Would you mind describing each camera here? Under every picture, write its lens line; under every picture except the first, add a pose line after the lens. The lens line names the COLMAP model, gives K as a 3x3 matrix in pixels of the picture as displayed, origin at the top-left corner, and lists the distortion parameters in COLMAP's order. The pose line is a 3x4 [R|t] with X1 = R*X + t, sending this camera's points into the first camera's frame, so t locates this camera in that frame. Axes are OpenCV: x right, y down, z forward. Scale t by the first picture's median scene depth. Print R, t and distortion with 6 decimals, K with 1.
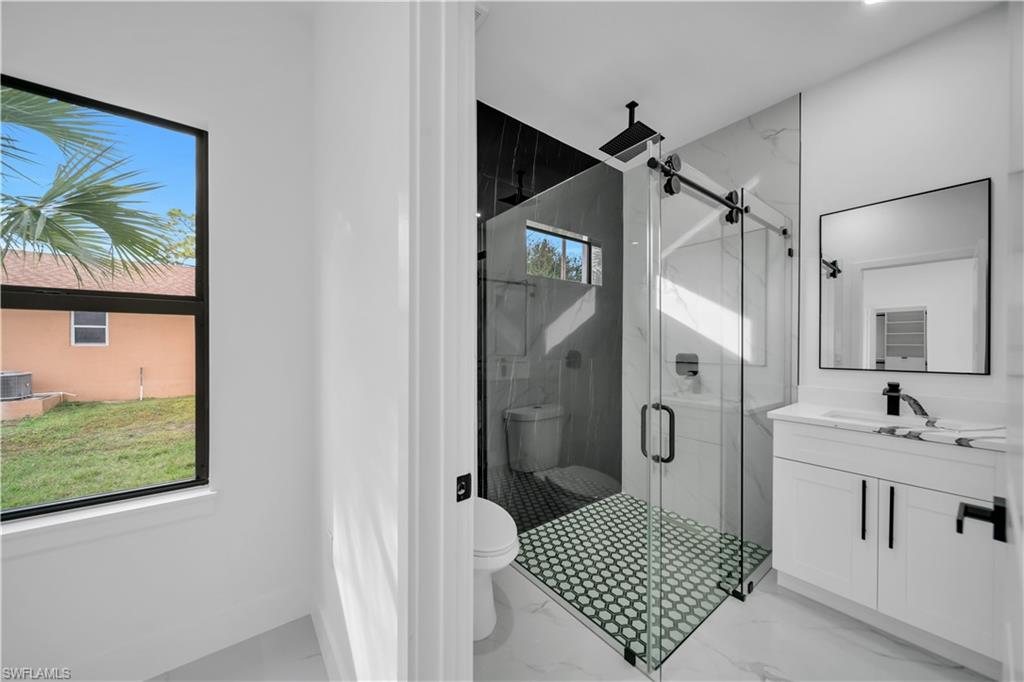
lens RADIAL K [[353.1, 0, 512.2], [0, 353.1, 346.4], [0, 0, 1]] dist [-0.000088, -0.000165]
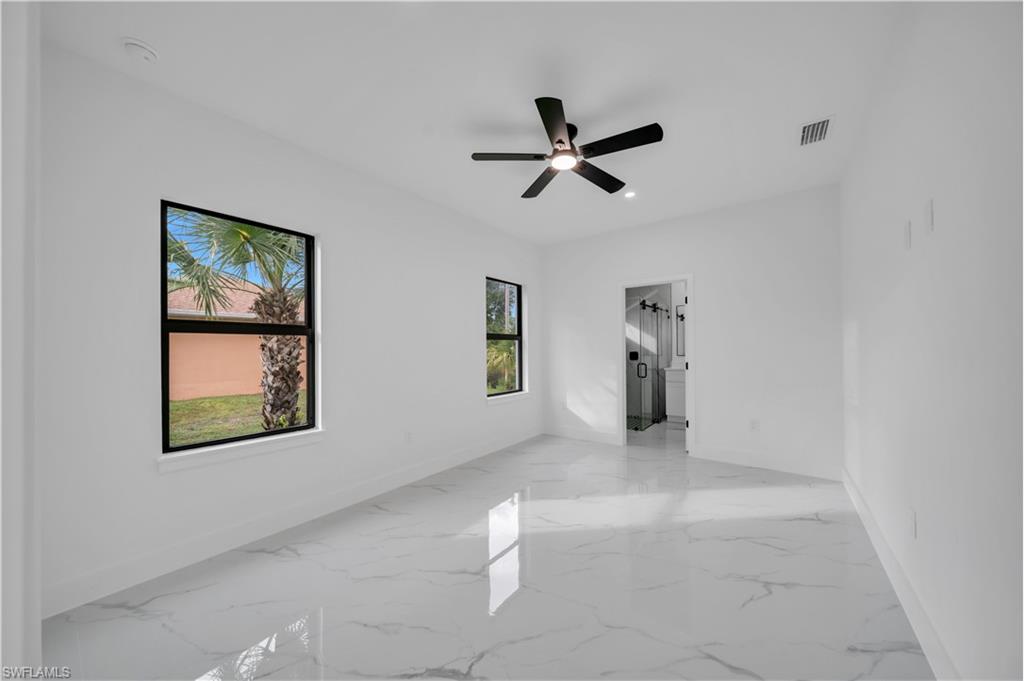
lens RADIAL K [[353.1, 0, 512.2], [0, 353.1, 345.9], [0, 0, 1]] dist [-0.000088, -0.000165]
pose [[0.964754, -0.007462, 0.263049, -1.400122], [0.012164, 0.999794, -0.016252, 0.015123], [-0.262873, 0.018879, 0.964646, -1.680472]]
